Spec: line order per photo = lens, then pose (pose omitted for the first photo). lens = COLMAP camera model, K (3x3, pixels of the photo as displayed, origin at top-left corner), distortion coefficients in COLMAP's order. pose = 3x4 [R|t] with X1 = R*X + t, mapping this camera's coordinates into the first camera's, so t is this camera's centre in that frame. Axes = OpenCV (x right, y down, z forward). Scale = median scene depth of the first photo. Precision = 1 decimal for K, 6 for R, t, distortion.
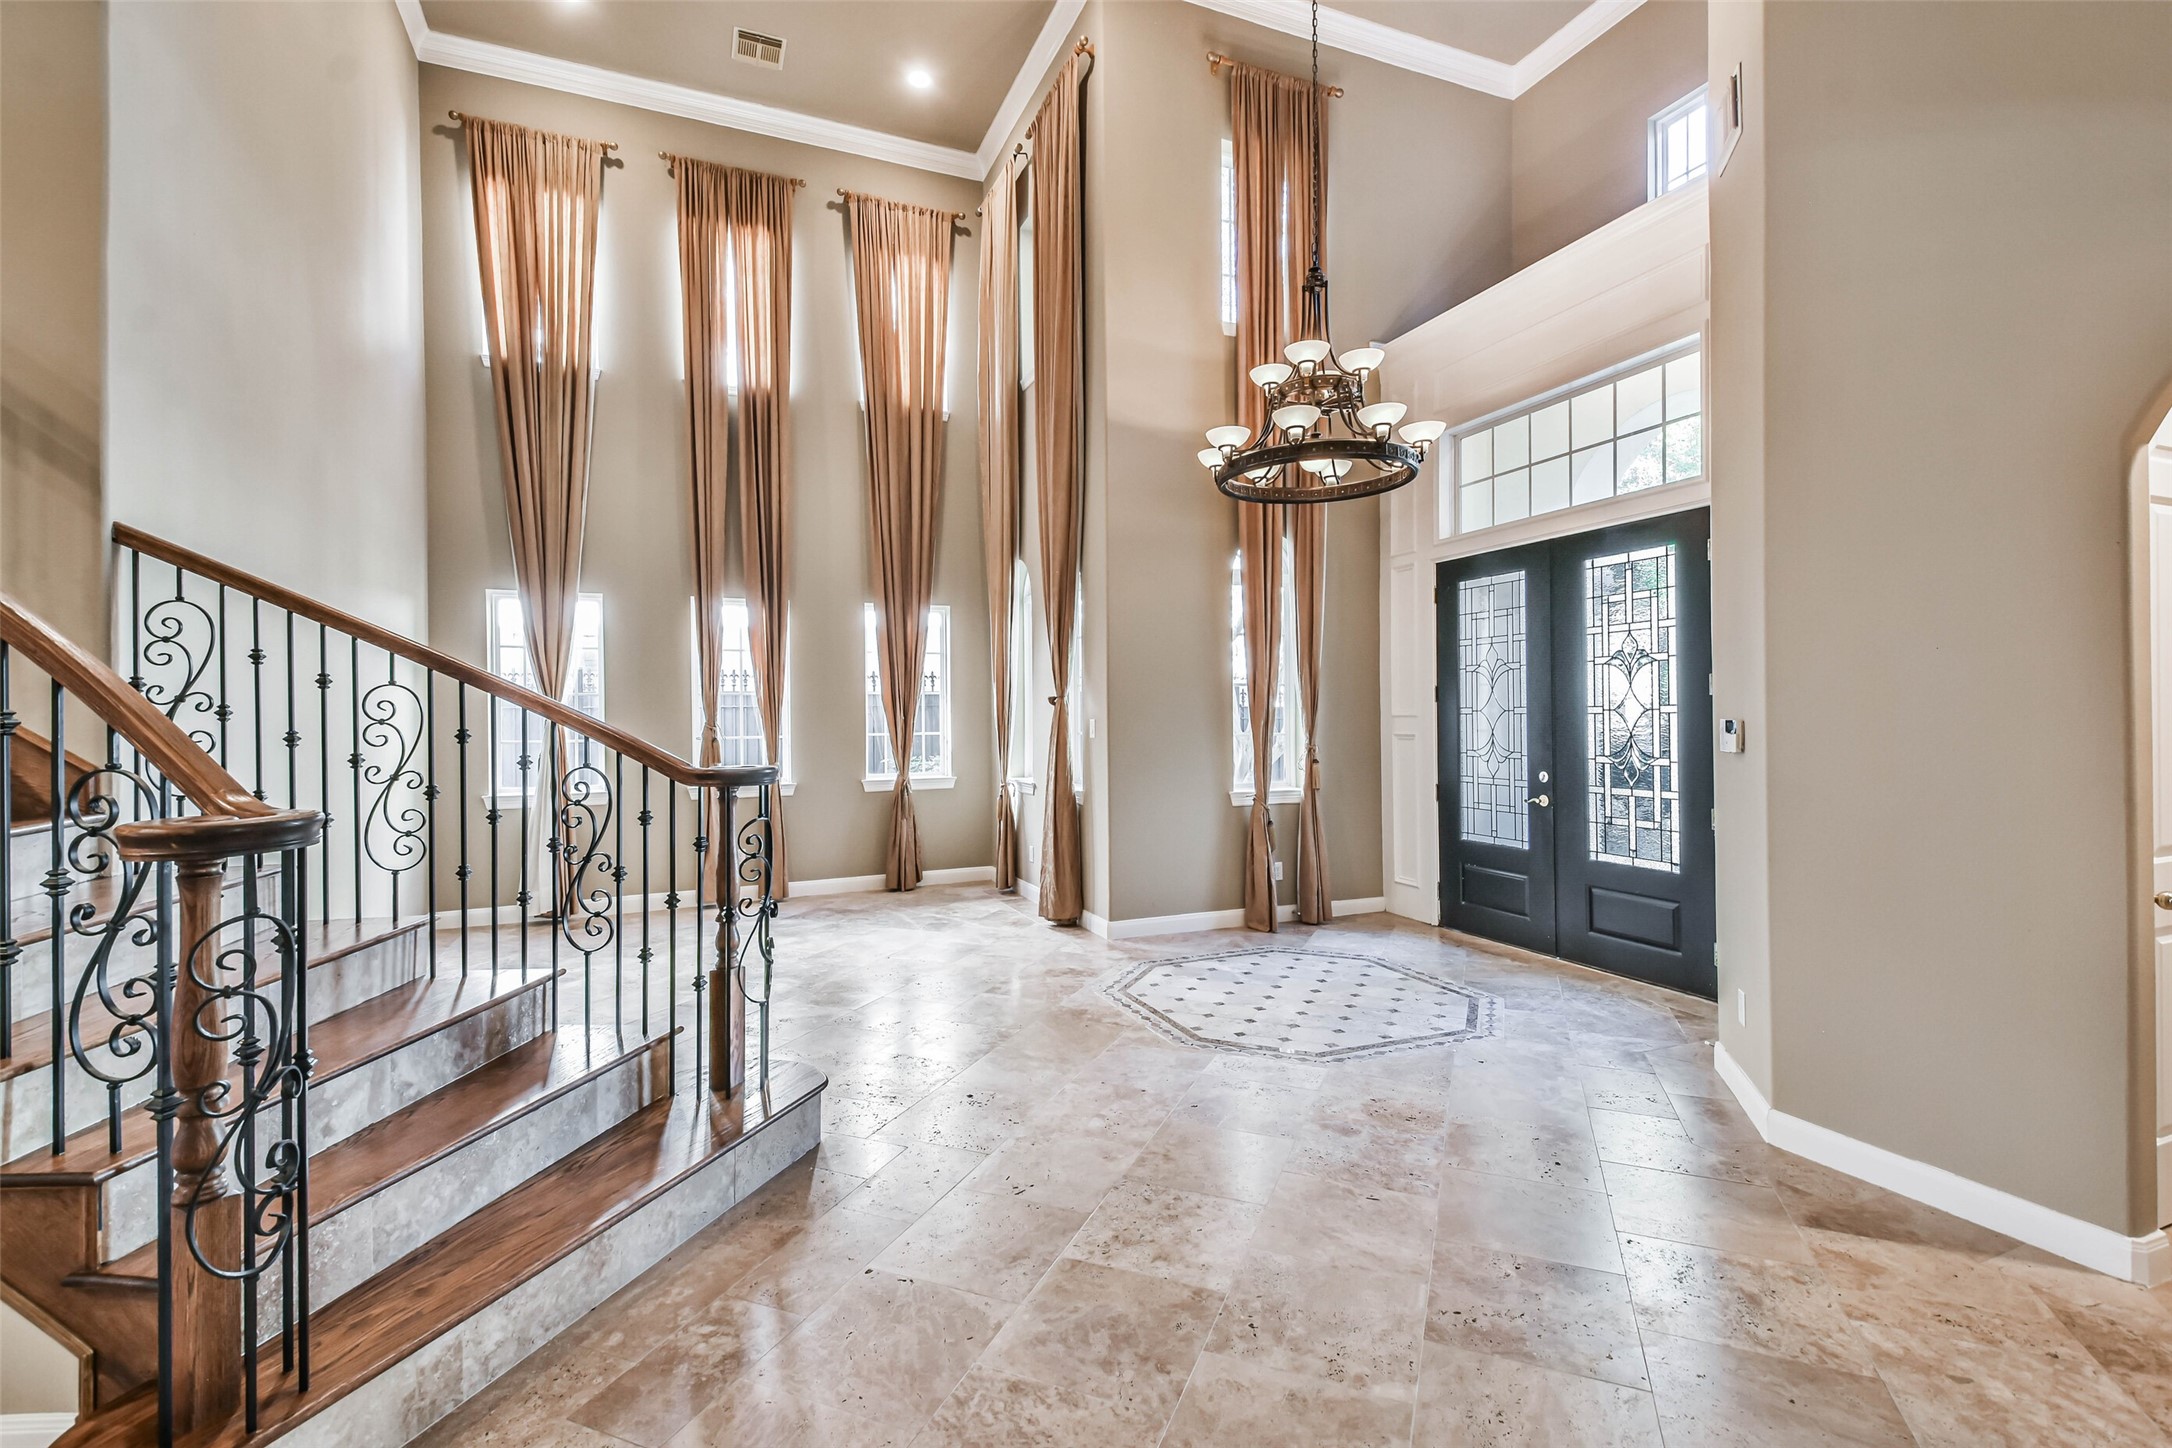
lens RADIAL K [[999.2, 0, 1074.9], [0, 999.2, 704.1], [0, 0, 1]] dist [0.051127, -0.023143]
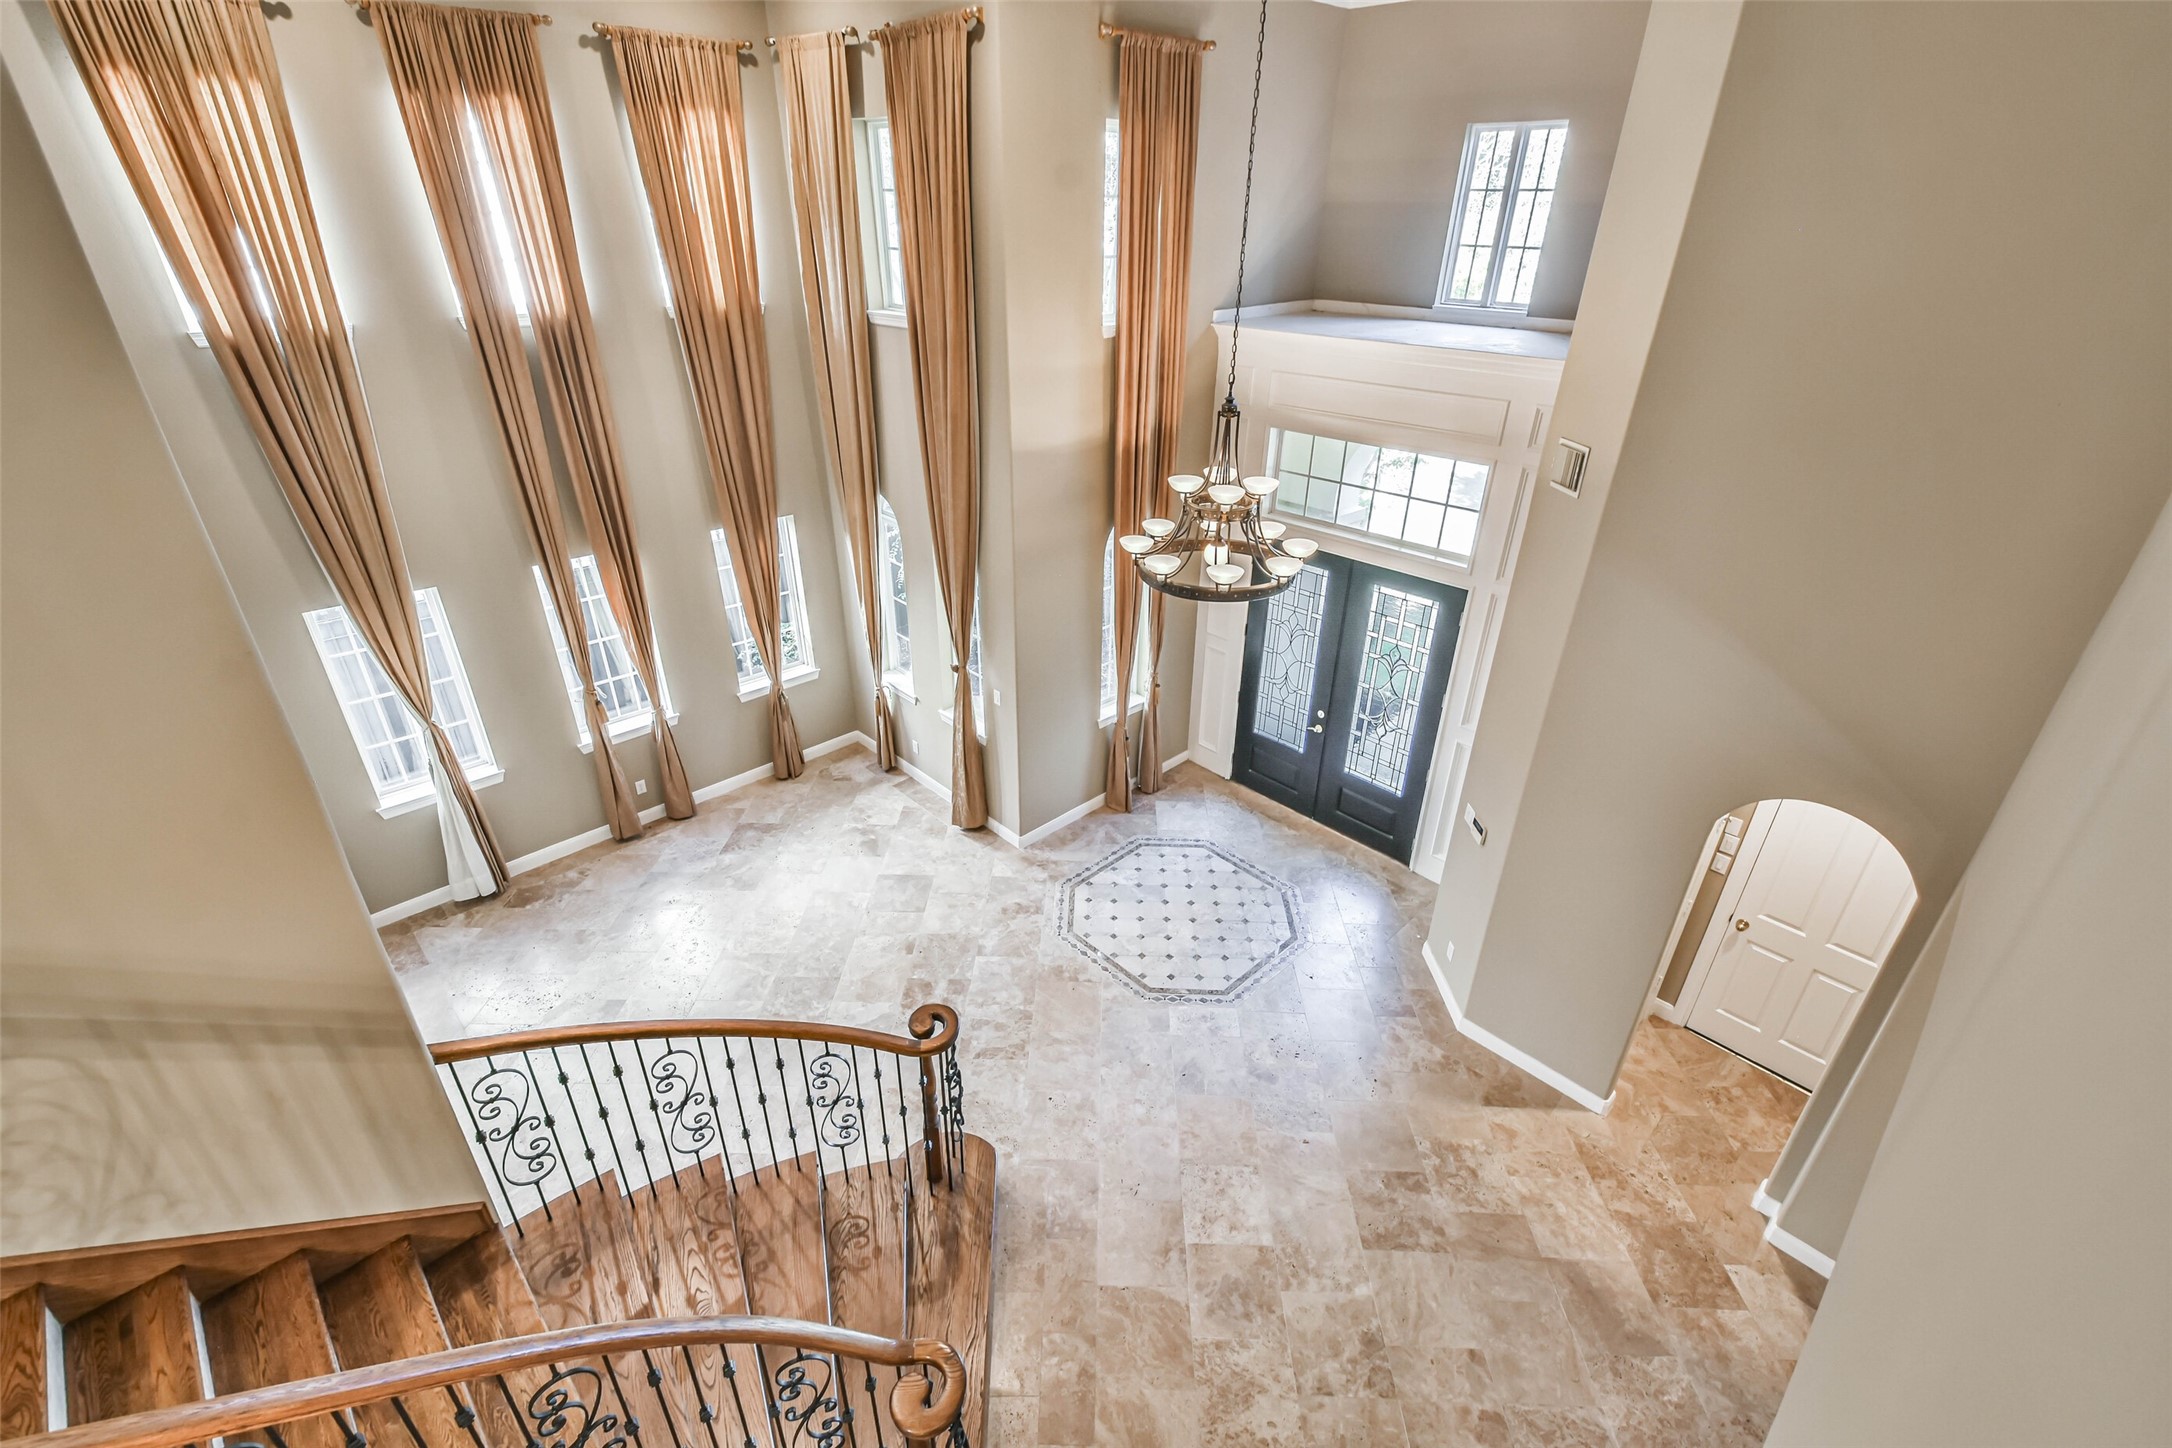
lens RADIAL K [[966.7, 0, 1089.9], [0, 966.7, 720.7], [0, 0, 1]] dist [0.045754, -0.021148]
pose [[0.928596, -0.158937, 0.335334, -0.273385], [-0.024073, 0.875936, 0.481827, -0.514844], [-0.370311, -0.455495, 0.809564, 0.000513]]
